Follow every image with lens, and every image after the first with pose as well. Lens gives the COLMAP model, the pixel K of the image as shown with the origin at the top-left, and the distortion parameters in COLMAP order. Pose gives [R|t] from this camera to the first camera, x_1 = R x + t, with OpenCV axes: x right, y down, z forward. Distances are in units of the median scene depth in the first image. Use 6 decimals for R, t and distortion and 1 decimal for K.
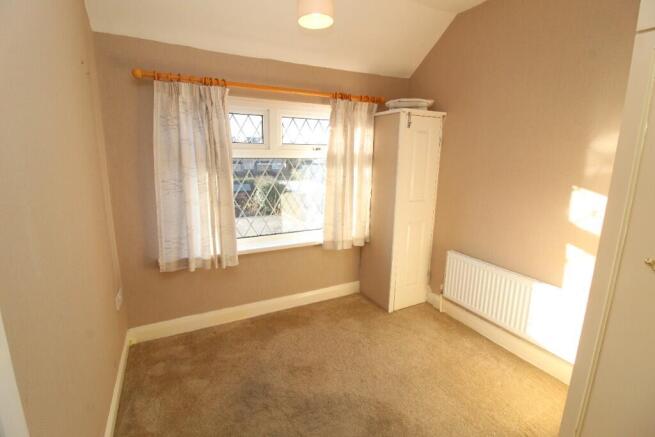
lens RADIAL K [[303.1, 0, 326.7], [0, 303.1, 217.2], [0, 0, 1]] dist [-0.019935, -0.002852]
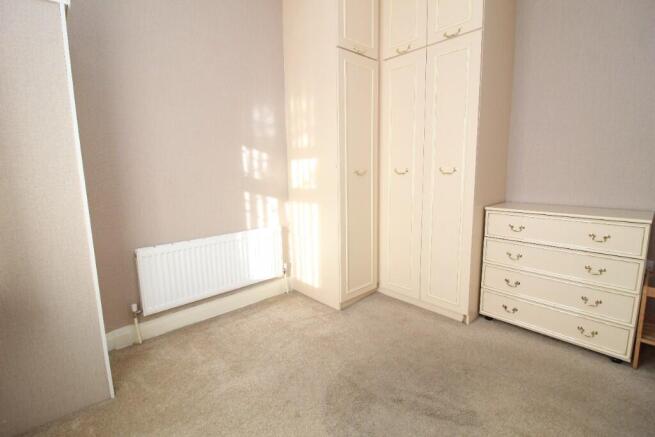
lens RADIAL K [[303.1, 0, 326.1], [0, 303.1, 214.2], [0, 0, 1]] dist [-0.019935, -0.002852]
pose [[-0.275010, -0.150674, 0.949562, -0.467564], [0.201785, 0.956601, 0.210231, -0.028972], [-0.940028, 0.249423, -0.232671, 0.942658]]
